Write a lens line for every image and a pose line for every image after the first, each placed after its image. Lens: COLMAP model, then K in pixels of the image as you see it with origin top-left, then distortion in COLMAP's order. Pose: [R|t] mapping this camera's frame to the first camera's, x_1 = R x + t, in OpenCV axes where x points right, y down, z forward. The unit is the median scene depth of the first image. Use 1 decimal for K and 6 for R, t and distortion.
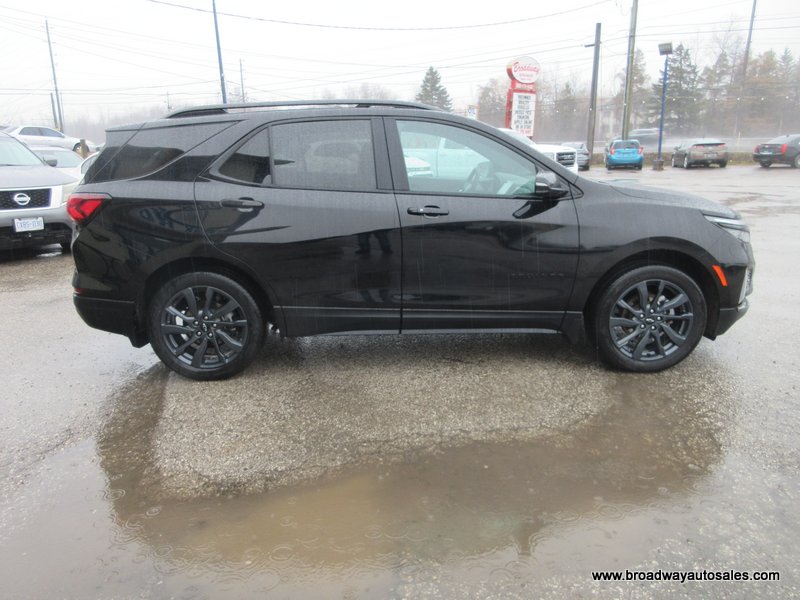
lens RADIAL K [[599.1, 0, 400.0], [0, 599.1, 300.0], [0, 0, 1]] dist [0.006918, -0.001958]
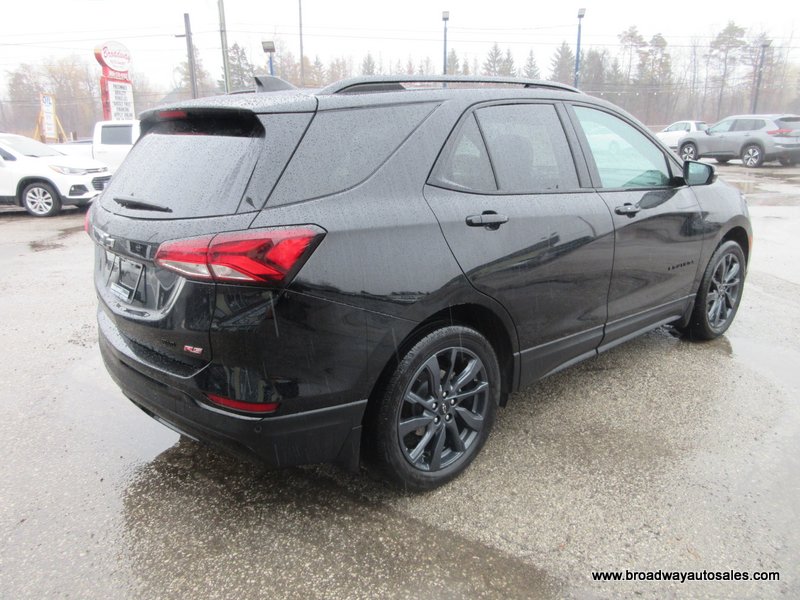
lens RADIAL K [[599.1, 0, 400.0], [0, 599.1, 300.0], [0, 0, 1]] dist [0.006918, -0.001958]
pose [[0.774383, -0.171554, 0.609016, -0.091572], [0.166665, 0.983854, 0.065222, -0.015360], [-0.610372, 0.050995, 0.790471, 0.060071]]
